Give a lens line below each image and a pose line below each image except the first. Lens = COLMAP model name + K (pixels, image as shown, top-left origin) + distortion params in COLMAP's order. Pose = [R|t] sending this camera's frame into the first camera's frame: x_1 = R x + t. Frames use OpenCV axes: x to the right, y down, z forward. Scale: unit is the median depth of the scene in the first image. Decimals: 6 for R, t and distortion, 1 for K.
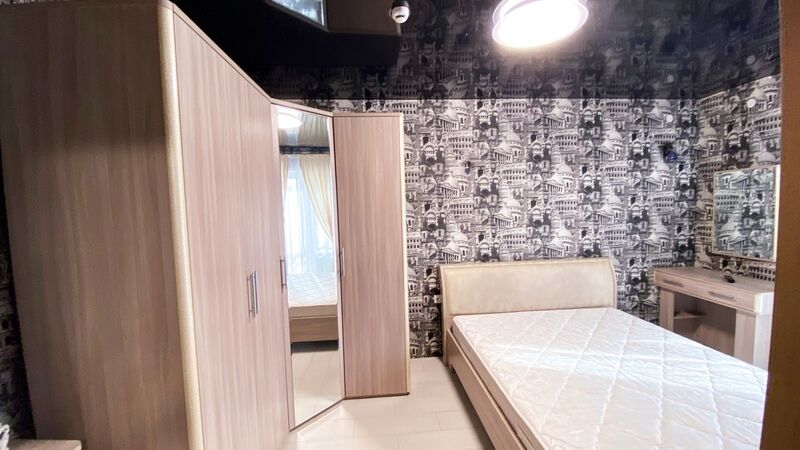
lens RADIAL K [[264.4, 0, 400.3], [0, 264.4, 232.8], [0, 0, 1]] dist [-0.002734, -0.000153]
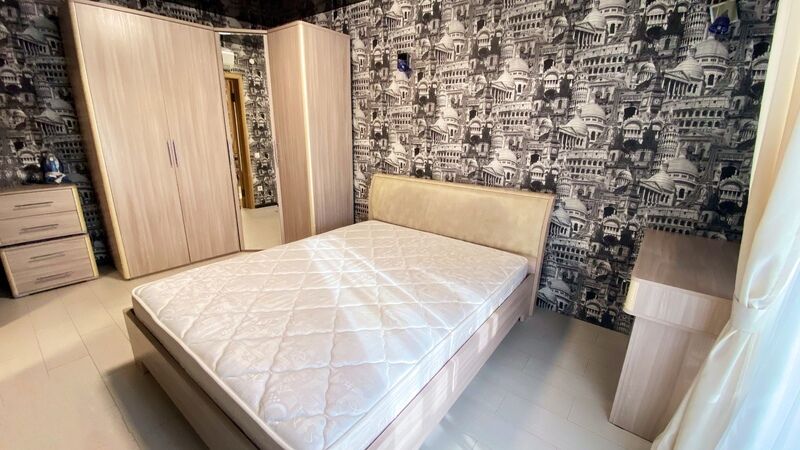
lens RADIAL K [[322.0, 0, 398.4], [0, 322.0, 224.2], [0, 0, 1]] dist [-0.003161, -0.012130]
pose [[0.755990, 0.230783, -0.612550, 1.013551], [-0.072504, 0.959552, 0.272036, -0.038651], [0.650555, -0.161244, 0.742144, 0.063477]]
